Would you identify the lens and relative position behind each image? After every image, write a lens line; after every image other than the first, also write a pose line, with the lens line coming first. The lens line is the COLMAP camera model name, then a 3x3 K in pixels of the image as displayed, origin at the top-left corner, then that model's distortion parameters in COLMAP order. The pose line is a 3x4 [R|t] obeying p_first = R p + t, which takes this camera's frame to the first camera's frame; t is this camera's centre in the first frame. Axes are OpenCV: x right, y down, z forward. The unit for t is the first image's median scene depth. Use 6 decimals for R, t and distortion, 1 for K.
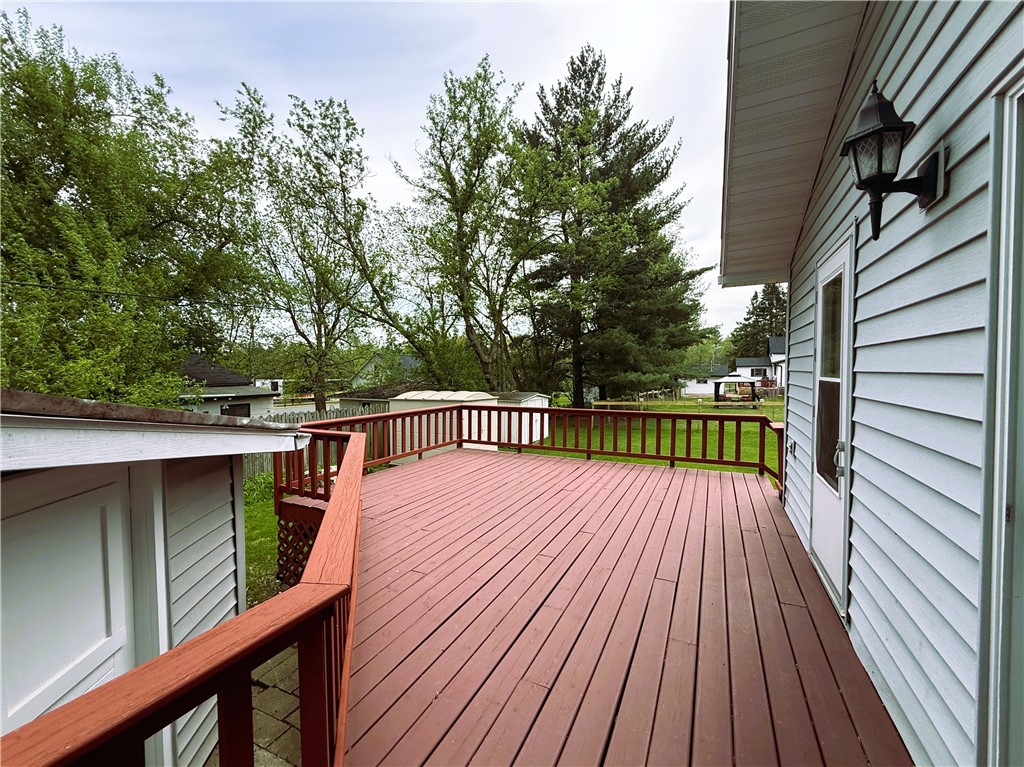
lens RADIAL K [[416.9, 0, 508.3], [0, 416.9, 381.5], [0, 0, 1]] dist [0.000509, -0.000129]
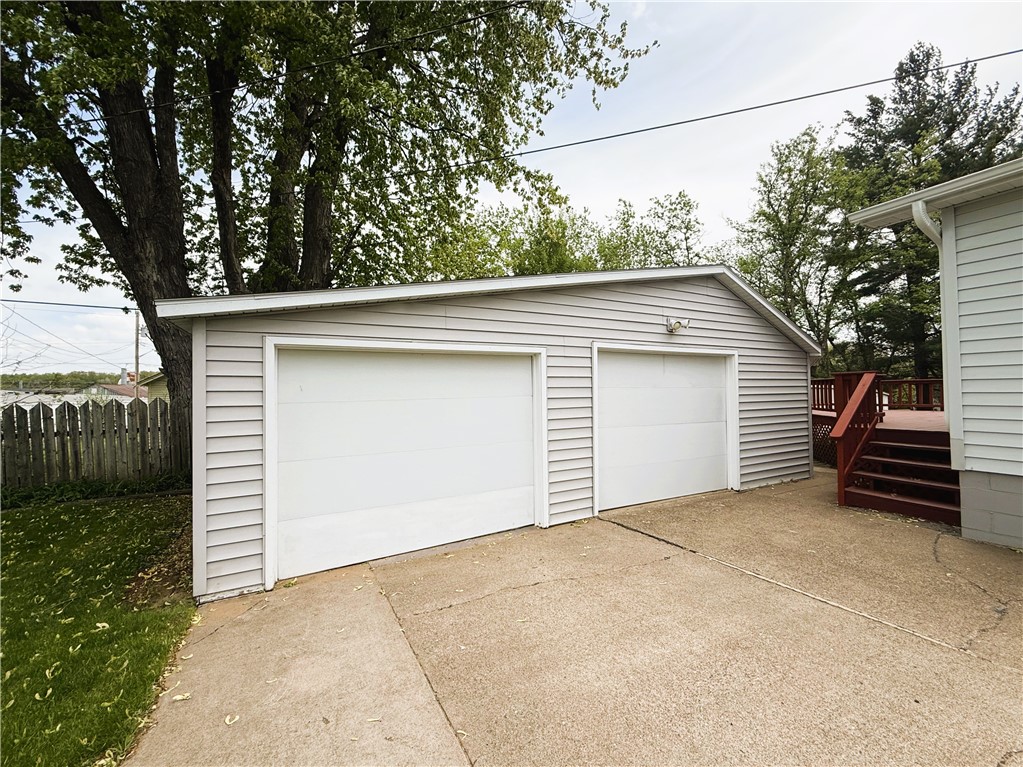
lens RADIAL K [[416.5, 0, 507.8], [0, 416.5, 381.5], [0, 0, 1]] dist [0.000509, -0.000129]
pose [[0.826469, -0.040272, -0.561539, -0.096115], [0.011608, 0.998445, -0.054521, 0.031041], [0.562862, 0.038542, 0.825652, -0.332058]]
